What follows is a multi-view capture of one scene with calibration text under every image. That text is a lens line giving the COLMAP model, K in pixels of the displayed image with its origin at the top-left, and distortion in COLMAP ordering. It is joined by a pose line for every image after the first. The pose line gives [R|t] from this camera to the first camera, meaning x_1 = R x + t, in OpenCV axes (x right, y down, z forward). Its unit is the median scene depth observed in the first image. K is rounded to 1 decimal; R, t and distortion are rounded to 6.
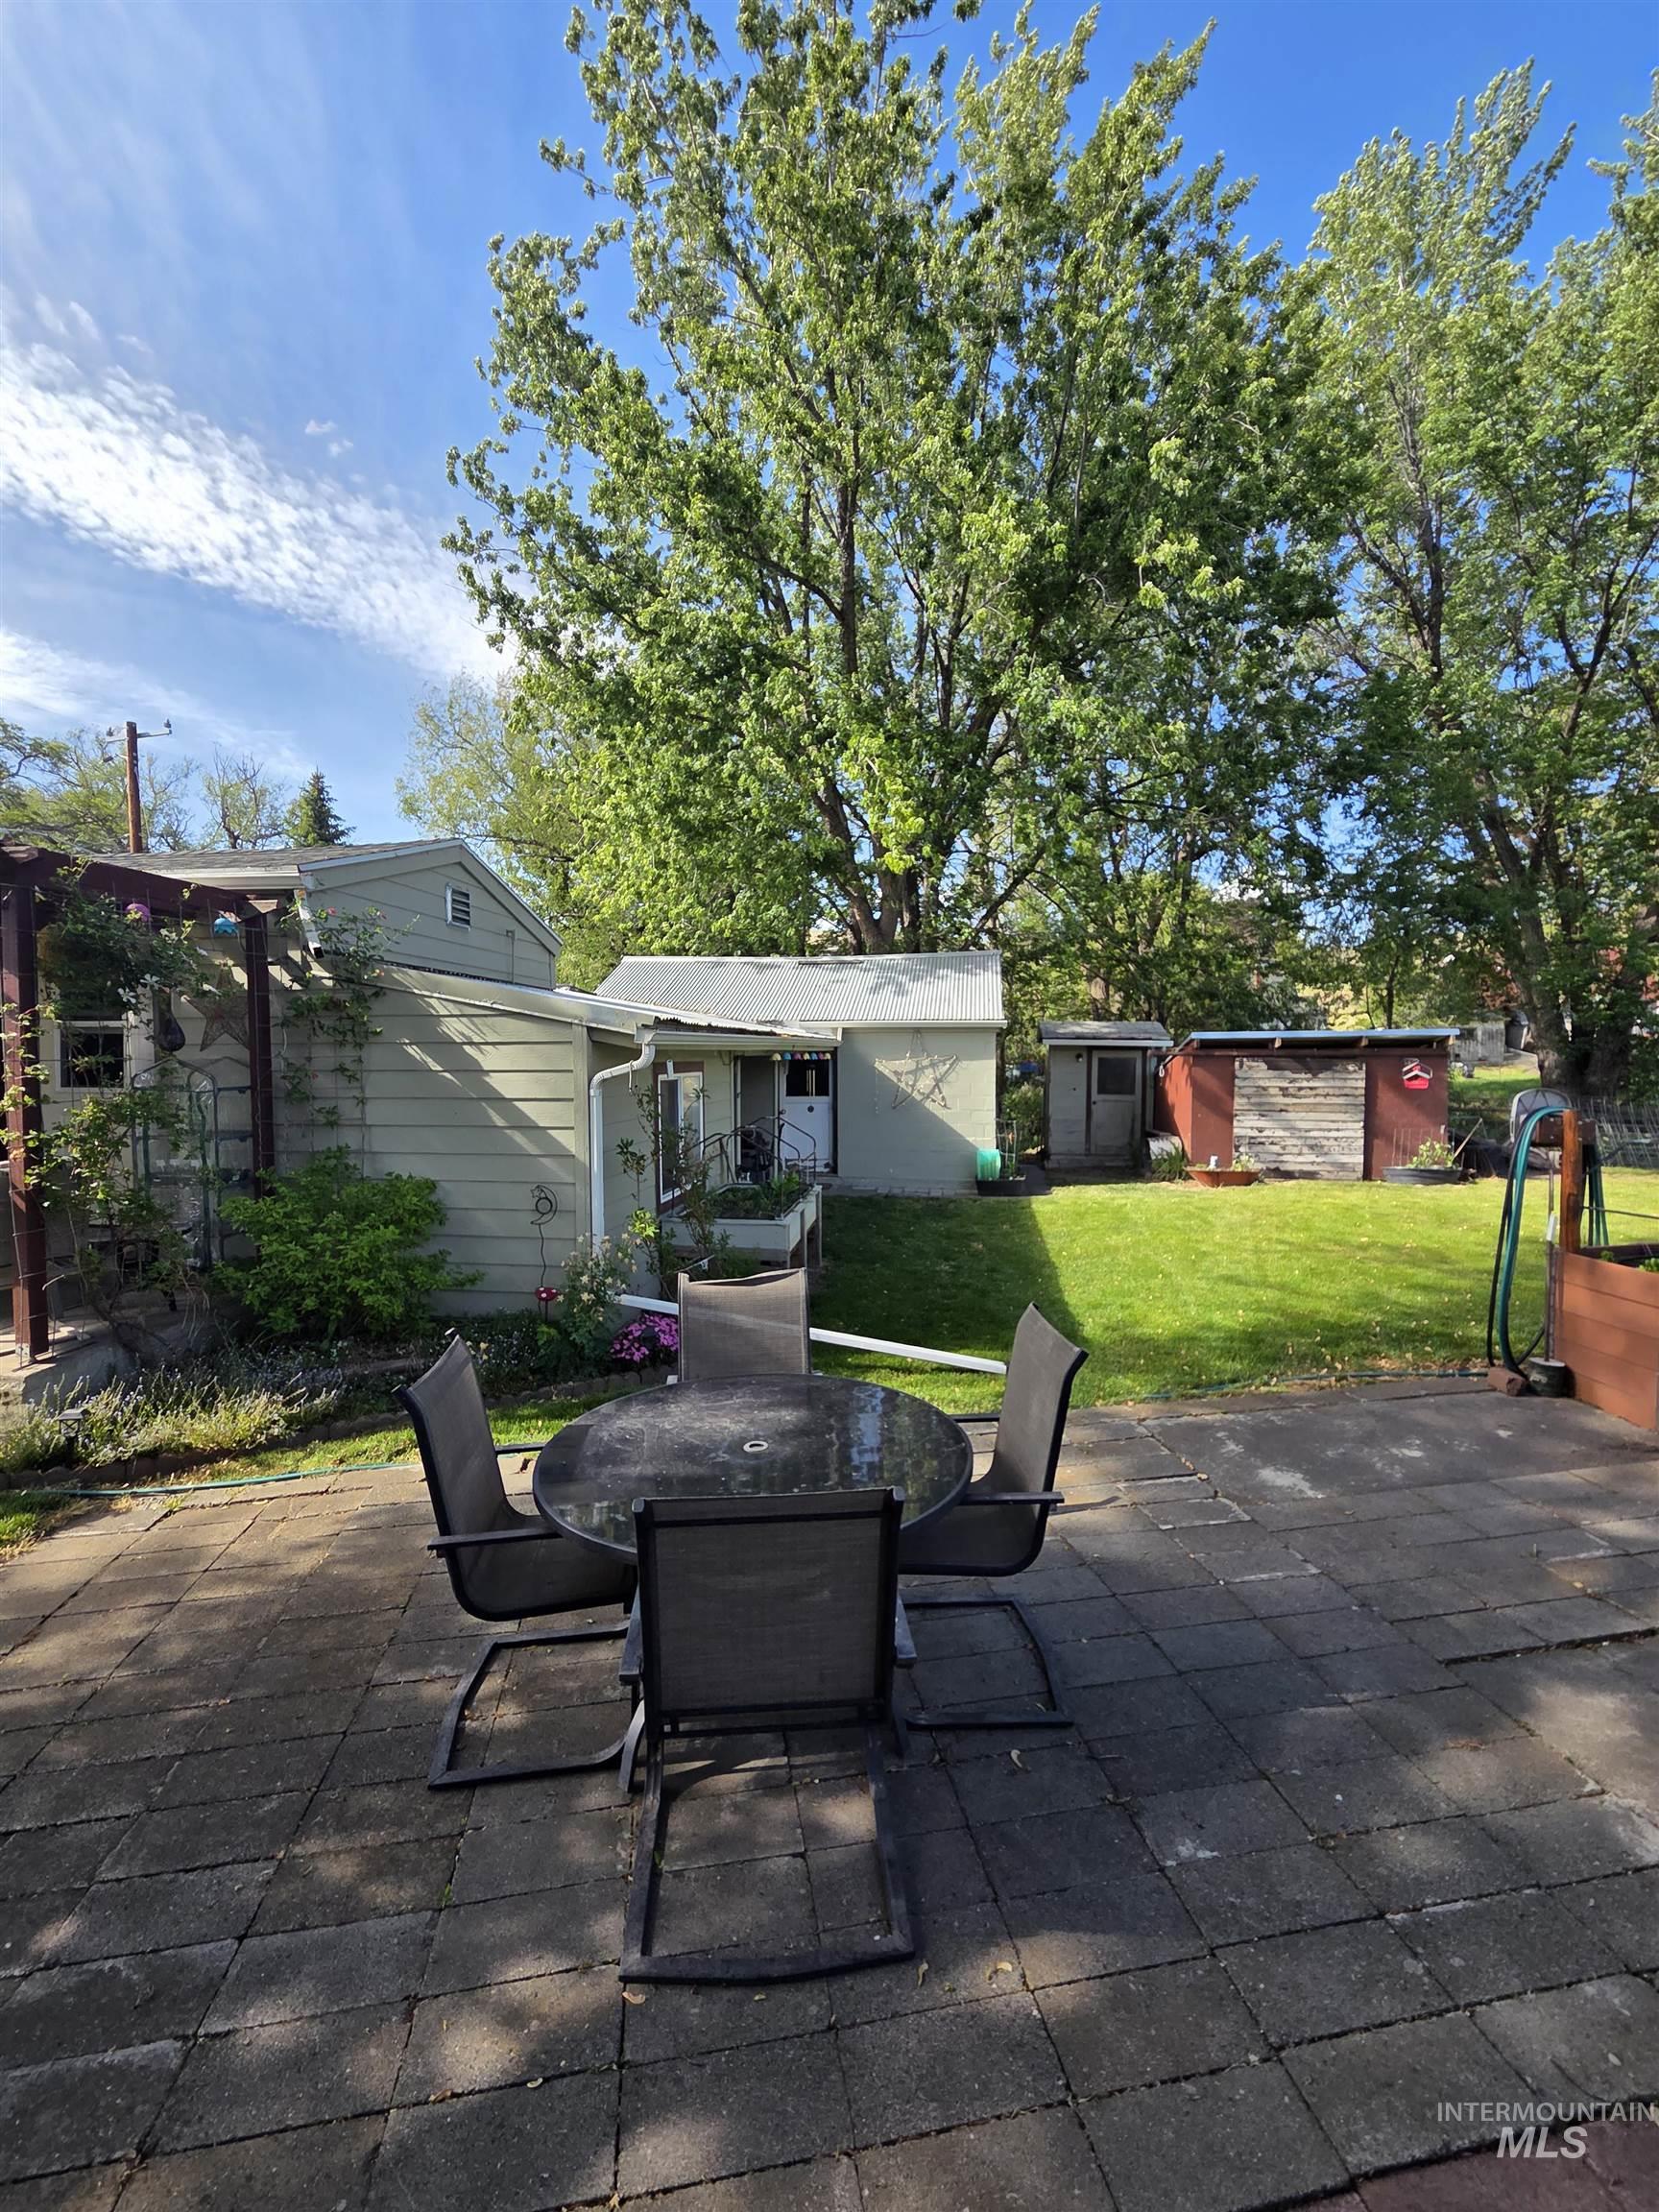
lens RADIAL K [[904.4, 0, 820.4], [0, 904.4, 1099.9], [0, 0, 1]] dist [0.004253, -0.001540]
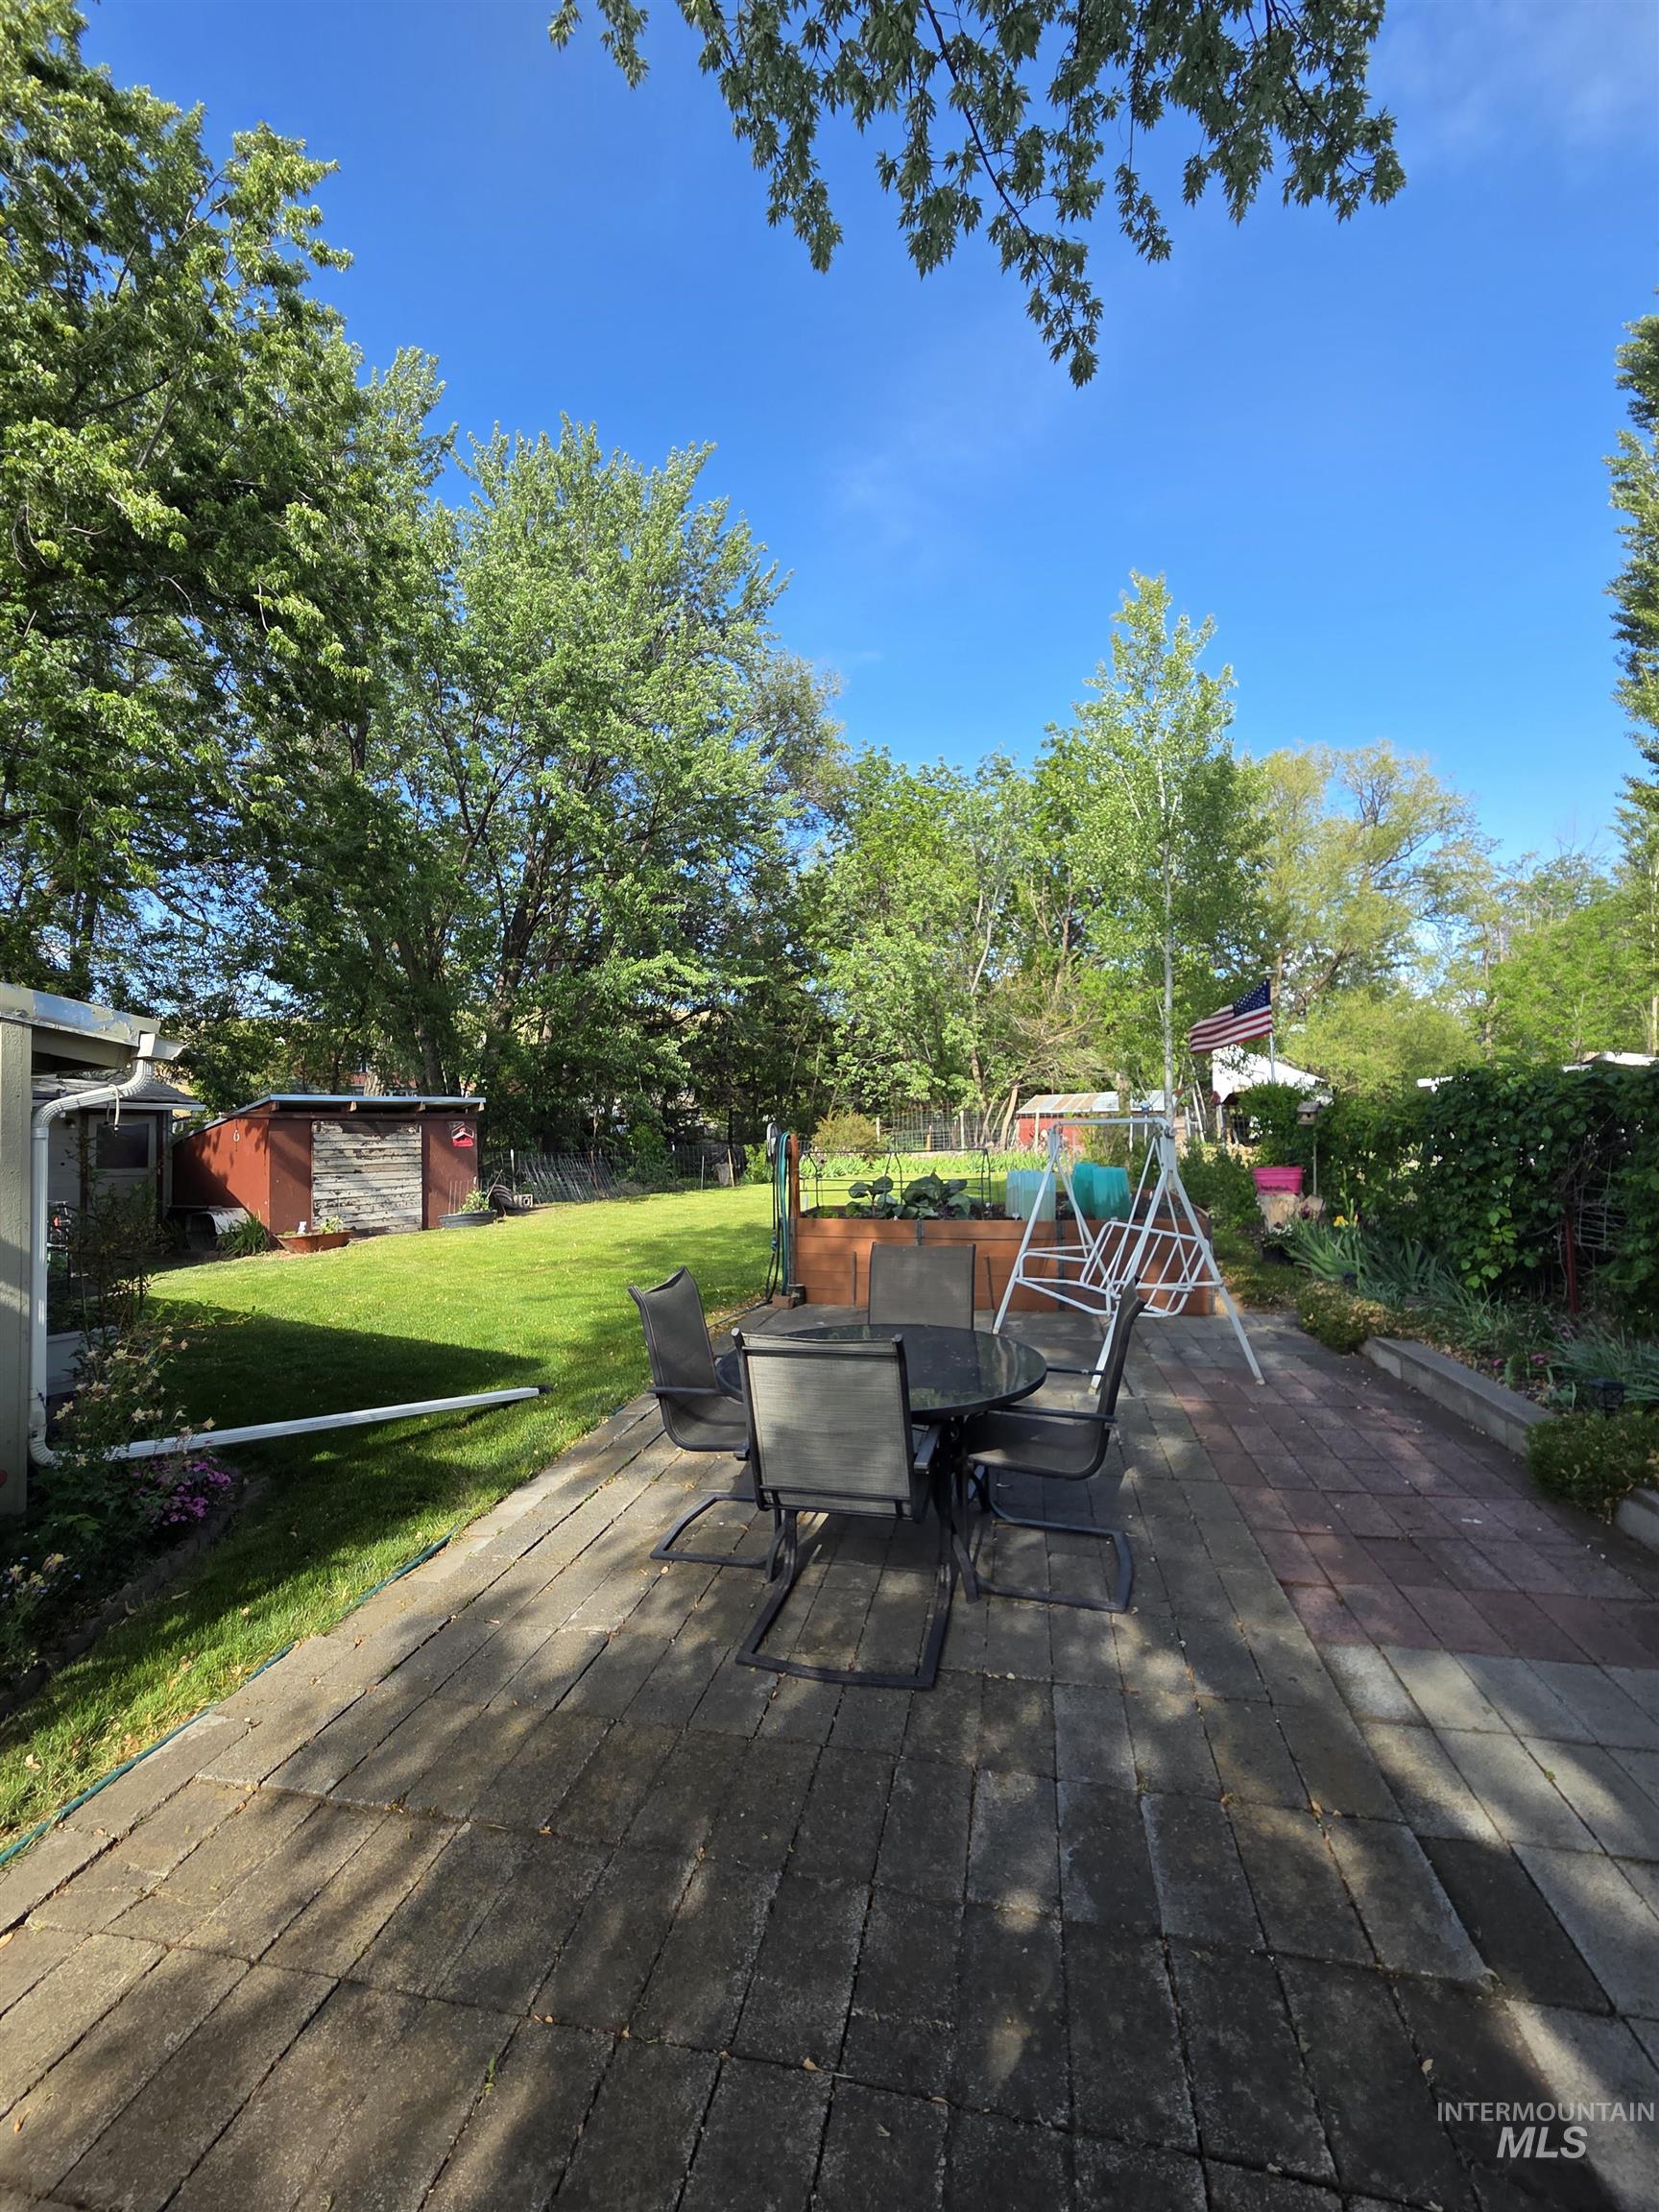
lens RADIAL K [[904.4, 0, 818.5], [0, 904.4, 1108.1], [0, 0, 1]] dist [0.004253, -0.001540]
pose [[0.376516, 0.018613, 0.926223, -0.262201], [0.056463, 0.997478, -0.042997, 0.013807], [-0.924688, 0.068486, 0.374515, 0.112580]]
